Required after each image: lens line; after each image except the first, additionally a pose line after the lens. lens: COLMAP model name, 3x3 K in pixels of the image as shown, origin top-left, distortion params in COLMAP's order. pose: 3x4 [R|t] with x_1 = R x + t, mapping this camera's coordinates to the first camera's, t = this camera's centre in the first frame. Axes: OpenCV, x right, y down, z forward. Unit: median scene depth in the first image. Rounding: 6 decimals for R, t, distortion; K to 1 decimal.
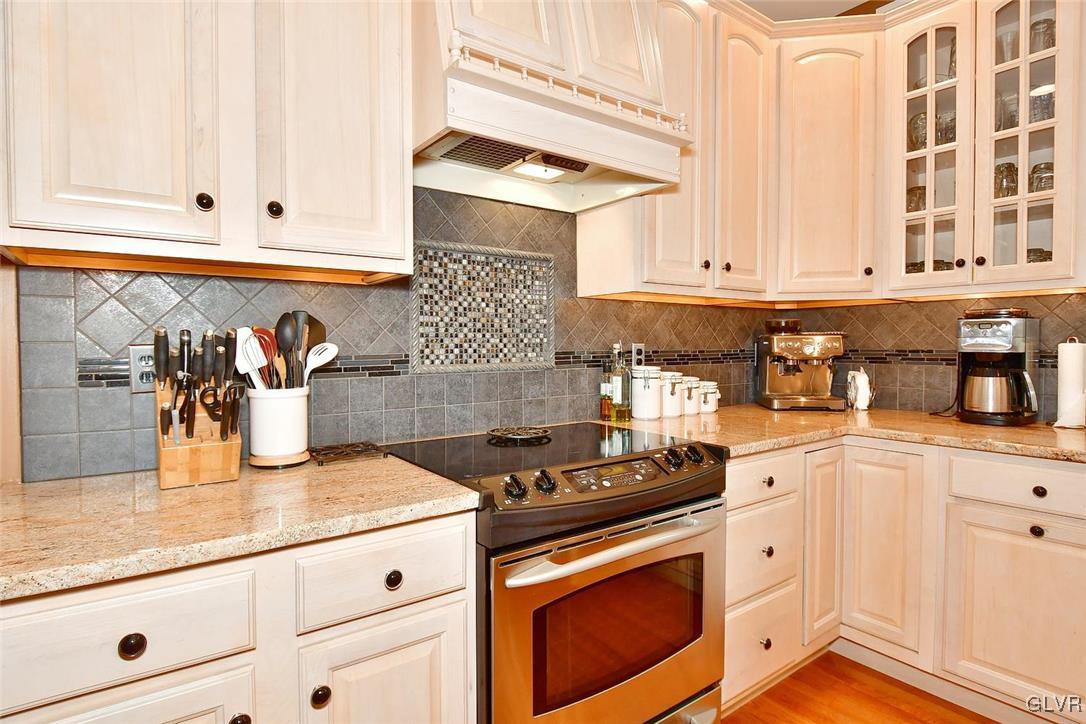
lens RADIAL K [[578.9, 0, 544.7], [0, 578.9, 356.6], [0, 0, 1]] dist [-0.000780, -0.006554]
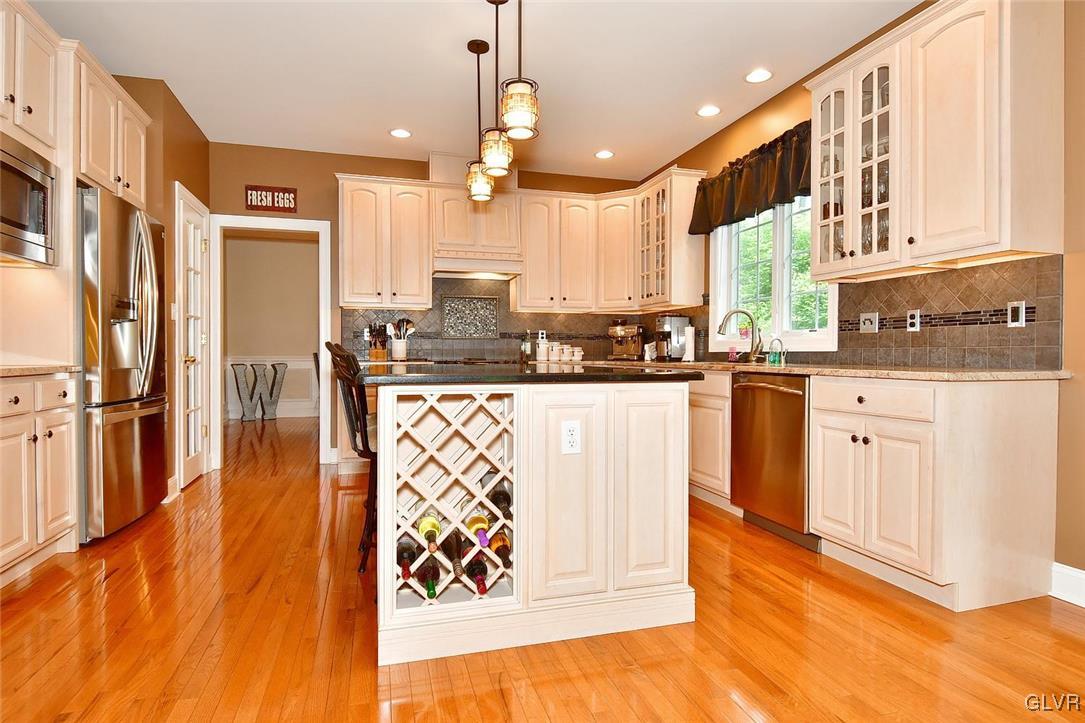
lens RADIAL K [[578.4, 0, 542.1], [0, 578.4, 357.8], [0, 0, 1]] dist [-0.000780, -0.006554]
pose [[0.938773, 0.007737, -0.344448, 1.154832], [-0.011637, 0.999889, -0.009259, 0.134149], [0.344339, 0.012700, 0.938760, -1.481120]]
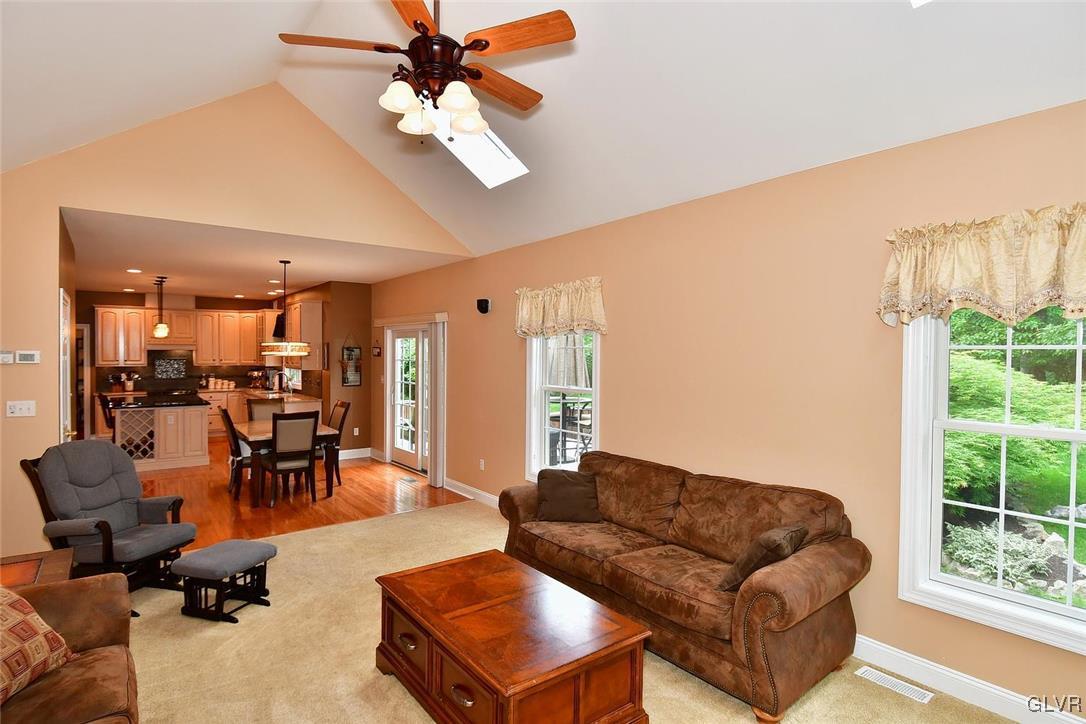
lens RADIAL K [[578.9, 0, 548.8], [0, 578.9, 362.6], [0, 0, 1]] dist [-0.000780, -0.006554]
pose [[0.999965, 0.007795, 0.003108, 3.522980], [-0.007783, 0.999962, -0.003888, -0.139052], [-0.003138, 0.003863, 0.999988, -4.626630]]
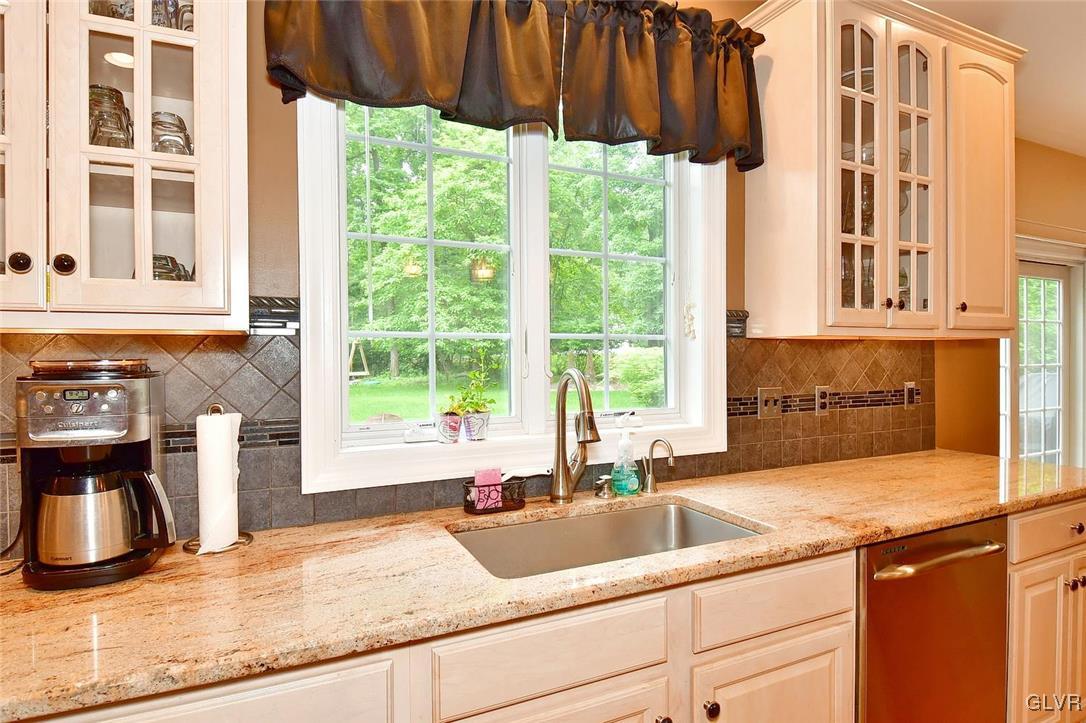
lens RADIAL K [[578.9, 0, 545.4], [0, 578.9, 367.0], [0, 0, 1]] dist [-0.000780, -0.006554]
pose [[0.211428, -0.015376, 0.977273, 0.356827], [0.026810, 0.999591, 0.009927, -0.071789], [-0.977026, 0.024102, 0.211753, 0.491933]]
